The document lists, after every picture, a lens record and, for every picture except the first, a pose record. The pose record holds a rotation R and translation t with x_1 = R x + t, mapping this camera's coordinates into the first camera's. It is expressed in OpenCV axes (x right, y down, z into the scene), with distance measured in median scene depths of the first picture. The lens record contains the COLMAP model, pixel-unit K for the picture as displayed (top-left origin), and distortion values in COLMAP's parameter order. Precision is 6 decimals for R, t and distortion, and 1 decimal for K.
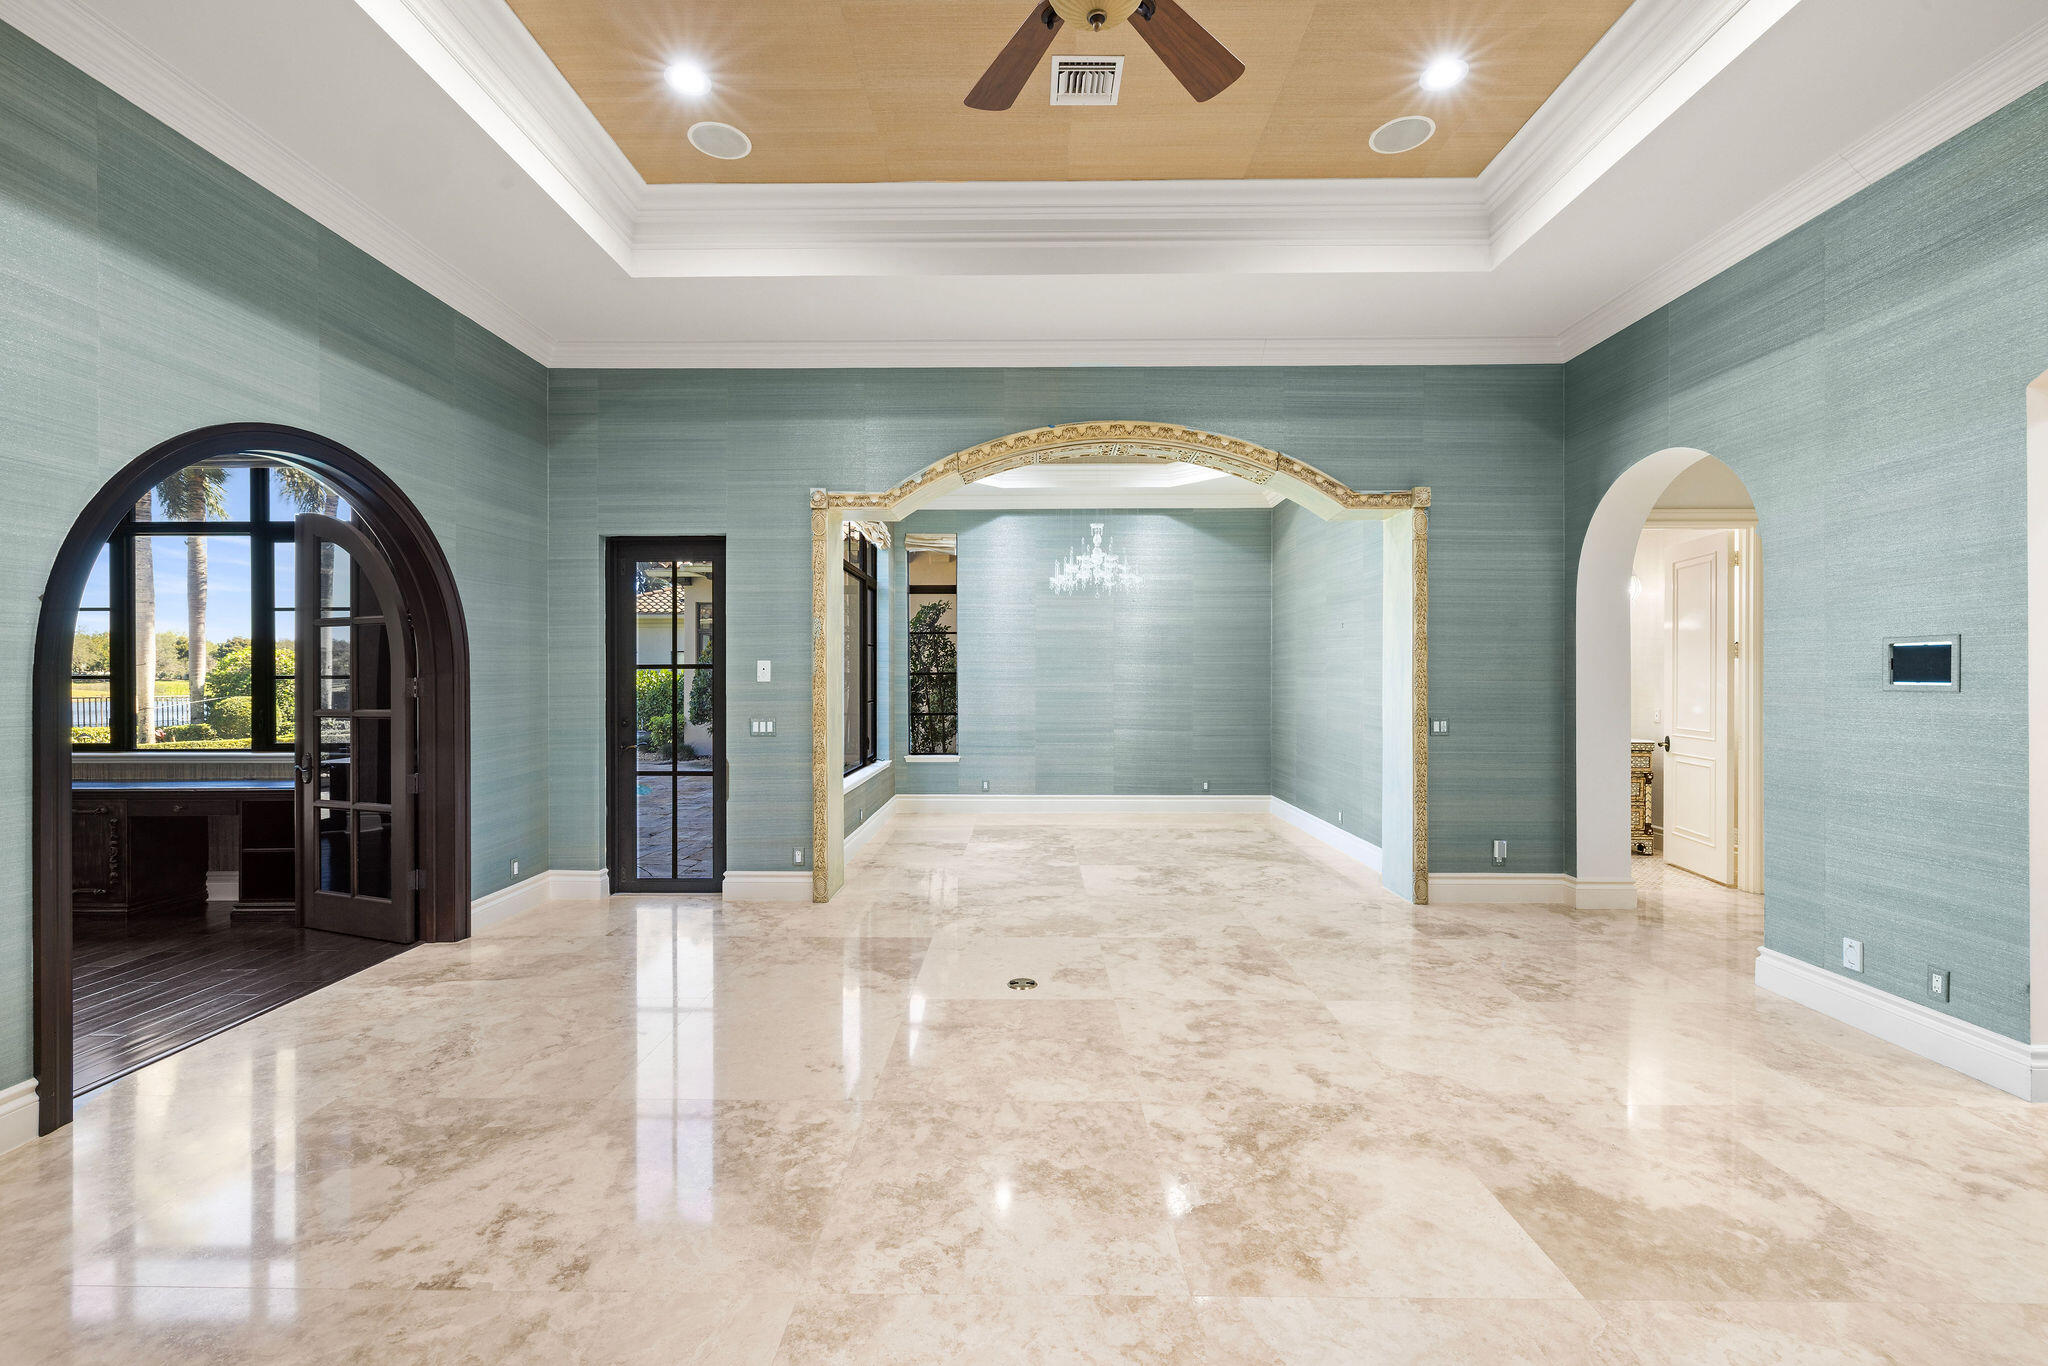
lens RADIAL K [[858.7, 0, 1019.5], [0, 858.7, 677.9], [0, 0, 1]] dist [-0.001772, -0.000224]
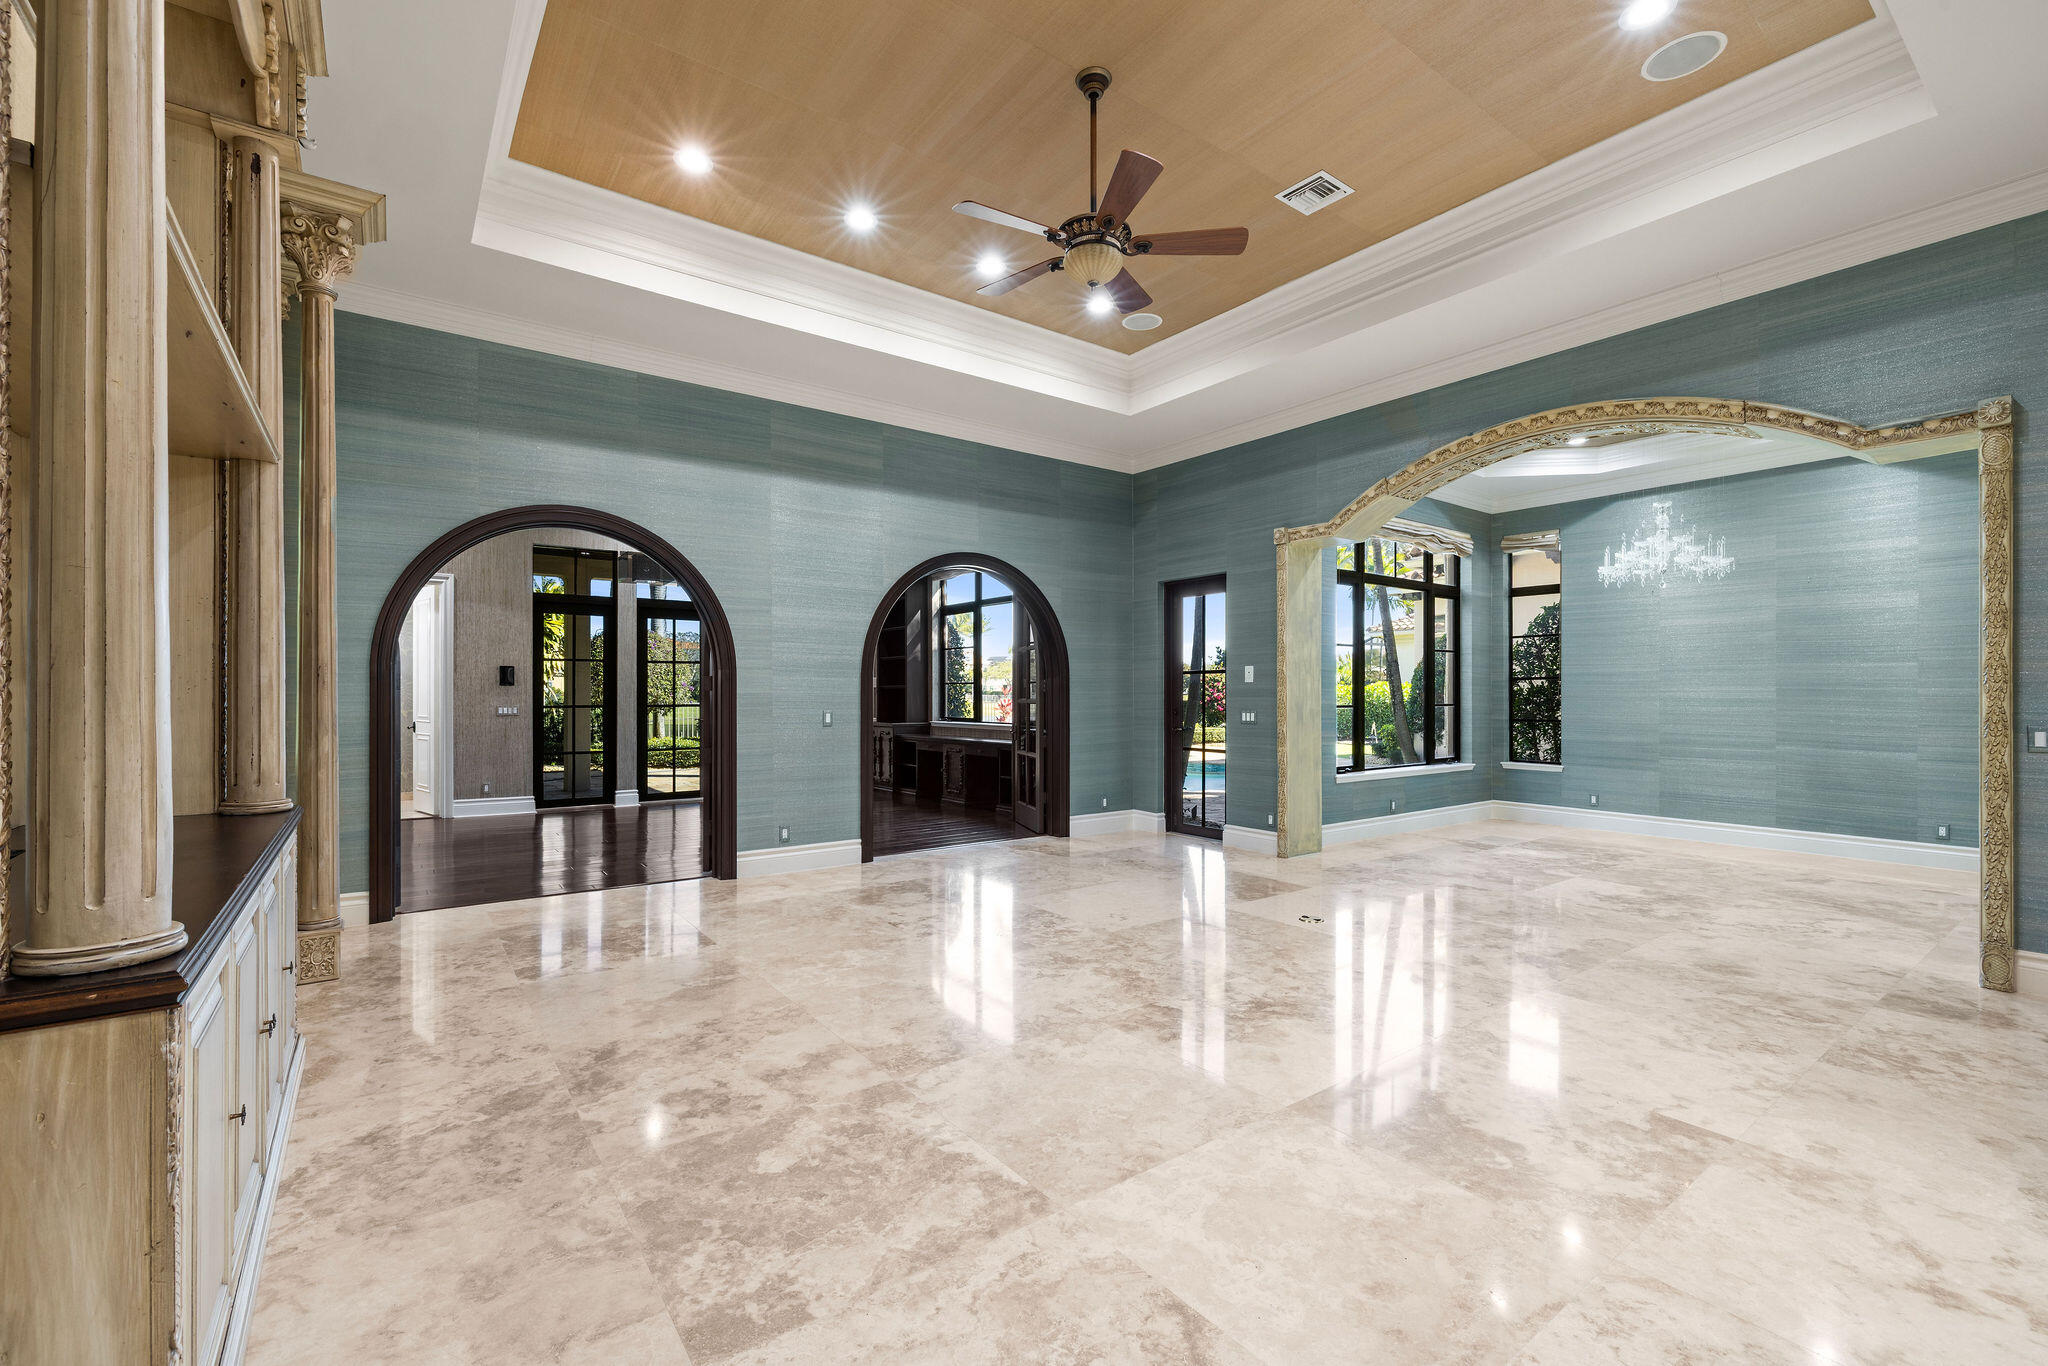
lens RADIAL K [[864.1, 0, 1023.1], [0, 864.1, 692.0], [0, 0, 1]] dist [-0.000380, -0.000102]
pose [[0.603099, 0.000417, -0.797666, 0.629724], [-0.002478, 0.999996, -0.001350, 0.025447], [0.797662, 0.002791, 0.603098, -0.073592]]
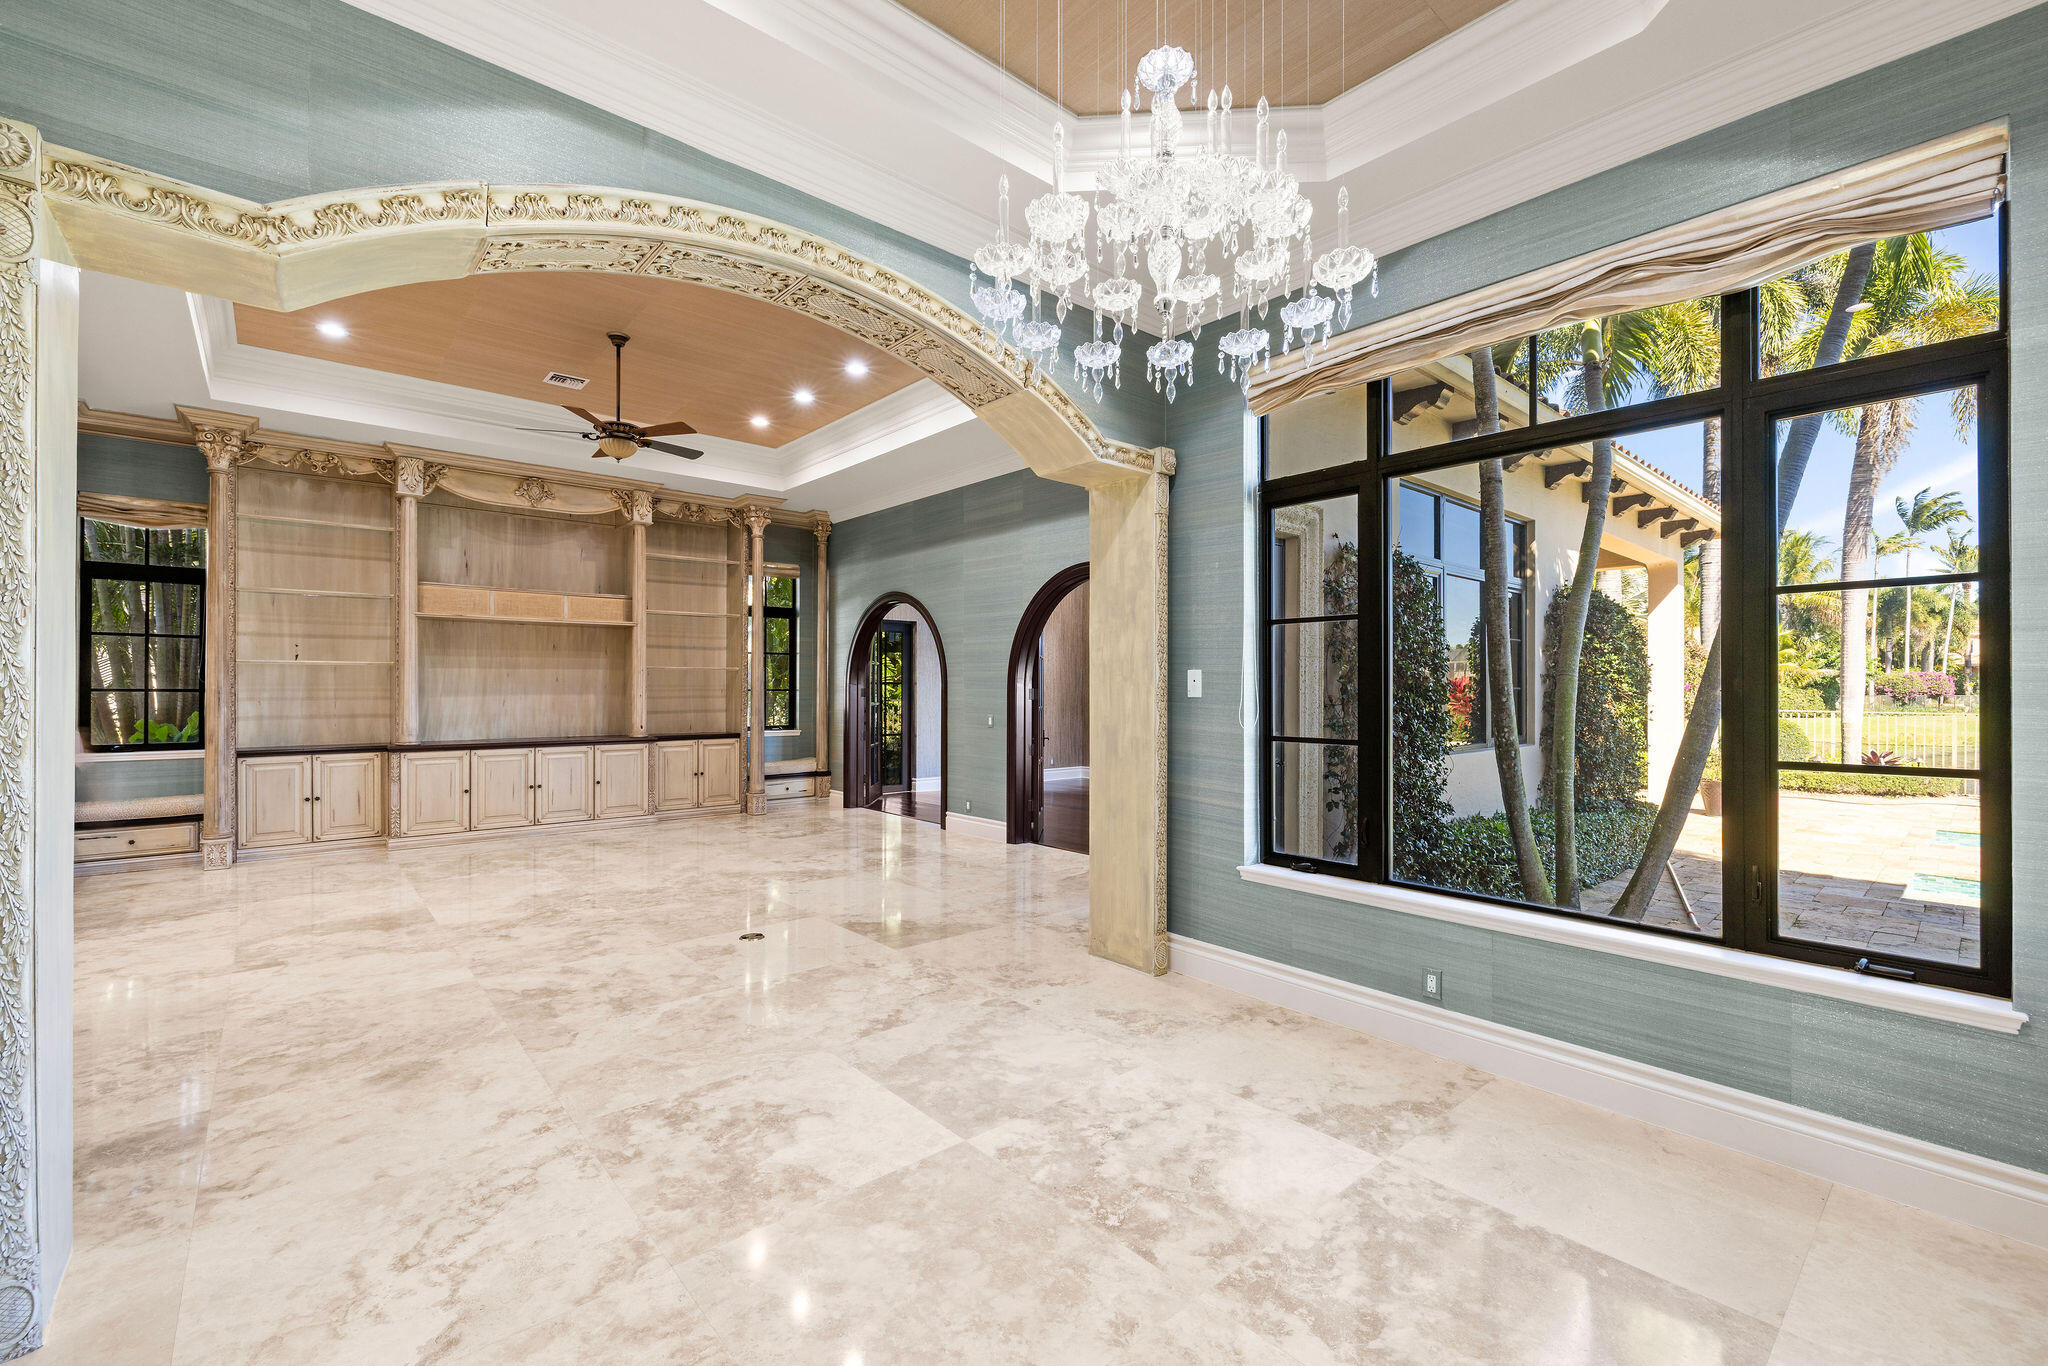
lens RADIAL K [[858.7, 0, 1018.4], [0, 858.7, 685.9], [0, 0, 1]] dist [-0.001708, -0.000290]
pose [[-0.748565, -0.003404, -0.663053, 0.448506], [-0.002769, 0.999994, -0.002008, -0.001074], [0.663056, 0.000333, -0.748570, 1.827004]]
